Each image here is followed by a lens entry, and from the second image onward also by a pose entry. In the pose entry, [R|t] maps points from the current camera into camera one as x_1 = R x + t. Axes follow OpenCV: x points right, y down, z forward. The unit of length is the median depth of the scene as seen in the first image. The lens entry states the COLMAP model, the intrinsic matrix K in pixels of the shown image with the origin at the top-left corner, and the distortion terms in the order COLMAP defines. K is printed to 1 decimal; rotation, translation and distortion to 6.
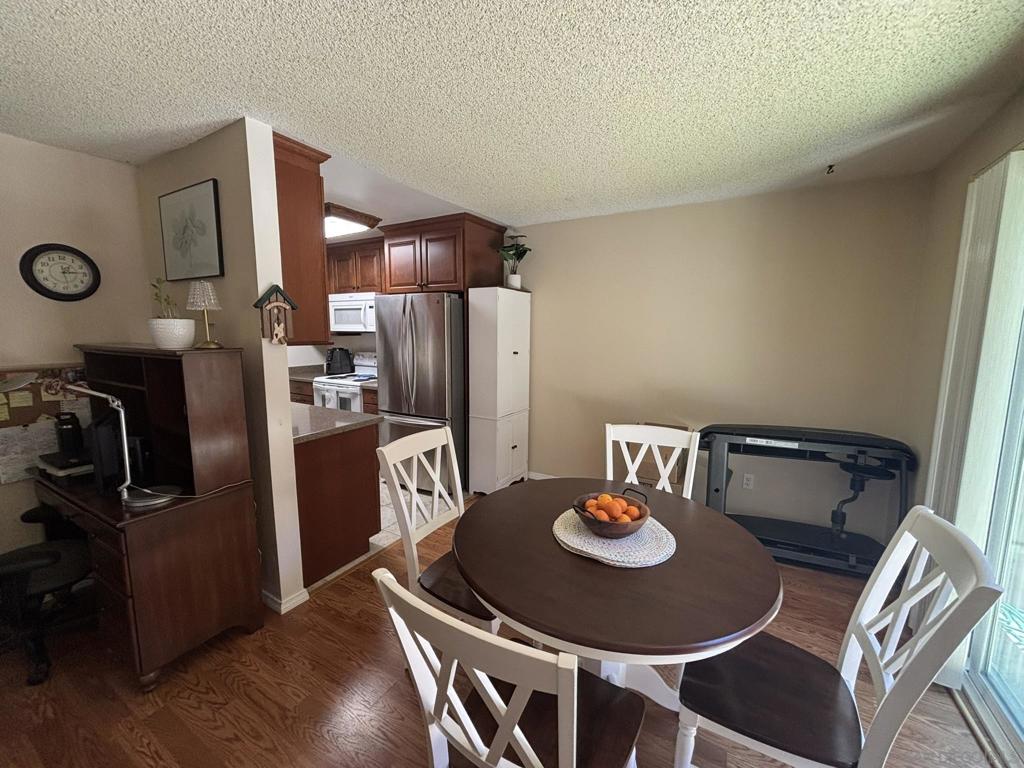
lens RADIAL K [[406.1, 0, 510.3], [0, 406.1, 380.4], [0, 0, 1]] dist [0.000915, 0.000003]
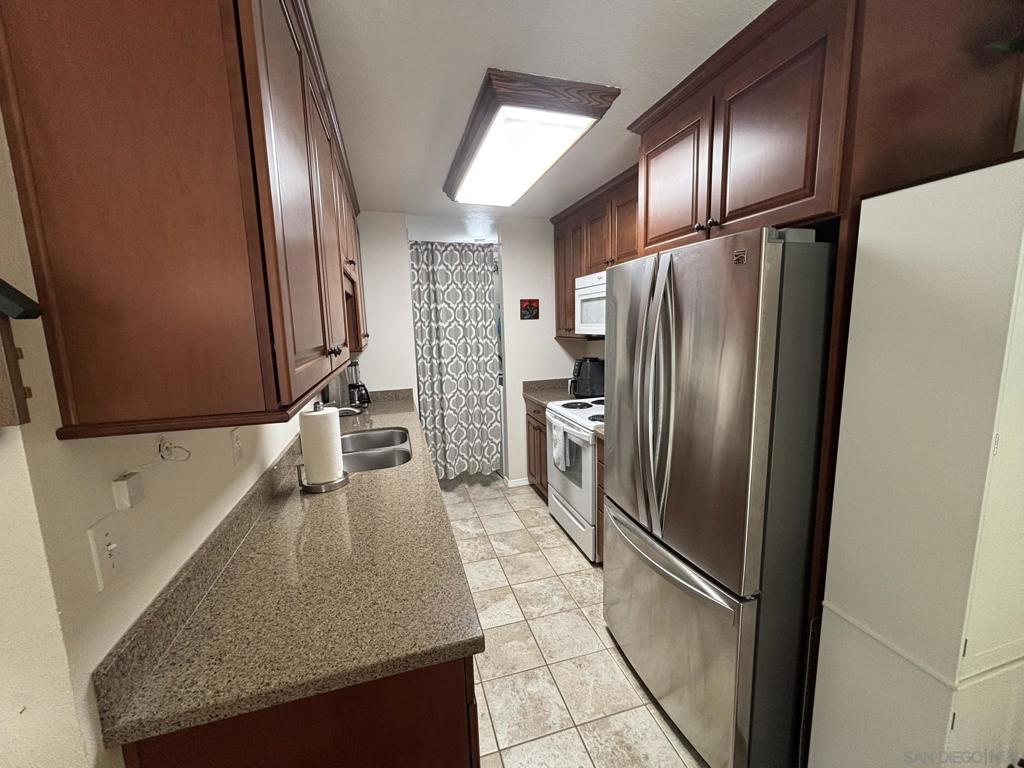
lens RADIAL K [[406.1, 0, 510.3], [0, 406.1, 380.4], [0, 0, 1]] dist [0.000915, 0.000003]
pose [[0.713359, 0.074640, -0.696813, -0.064411], [-0.058827, 0.997180, 0.046590, -0.088752], [0.698325, 0.007757, 0.715738, 0.571727]]
